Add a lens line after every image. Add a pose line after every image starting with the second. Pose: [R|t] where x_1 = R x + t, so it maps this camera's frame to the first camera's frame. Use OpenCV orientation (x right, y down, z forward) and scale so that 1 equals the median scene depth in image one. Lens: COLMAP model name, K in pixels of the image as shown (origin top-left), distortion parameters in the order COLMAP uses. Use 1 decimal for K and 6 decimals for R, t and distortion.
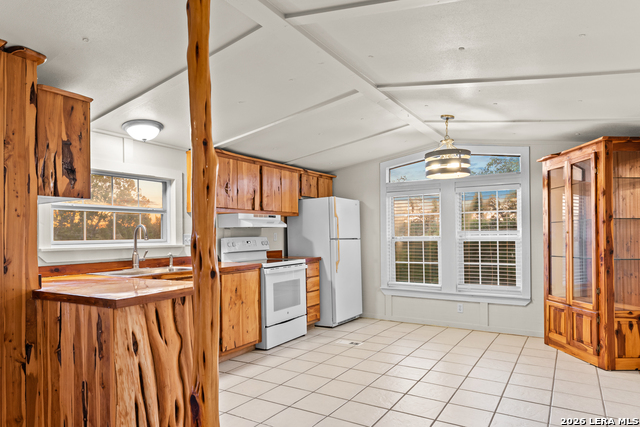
lens RADIAL K [[400.4, 0, 316.5], [0, 400.4, 232.9], [0, 0, 1]] dist [-0.004110, 0.001028]
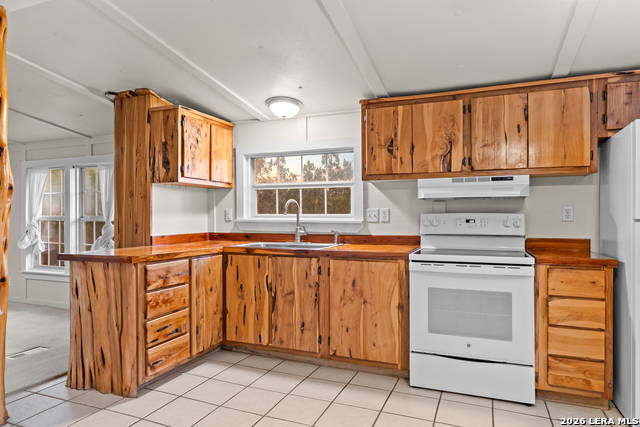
lens RADIAL K [[400.4, 0, 320.5], [0, 400.4, 213.5], [0, 0, 1]] dist [-0.004110, 0.001028]
pose [[0.180566, 0.016069, -0.983432, 0.498515], [0.004455, 0.999843, 0.017155, -0.001781], [0.983553, -0.007479, 0.180466, 0.753514]]
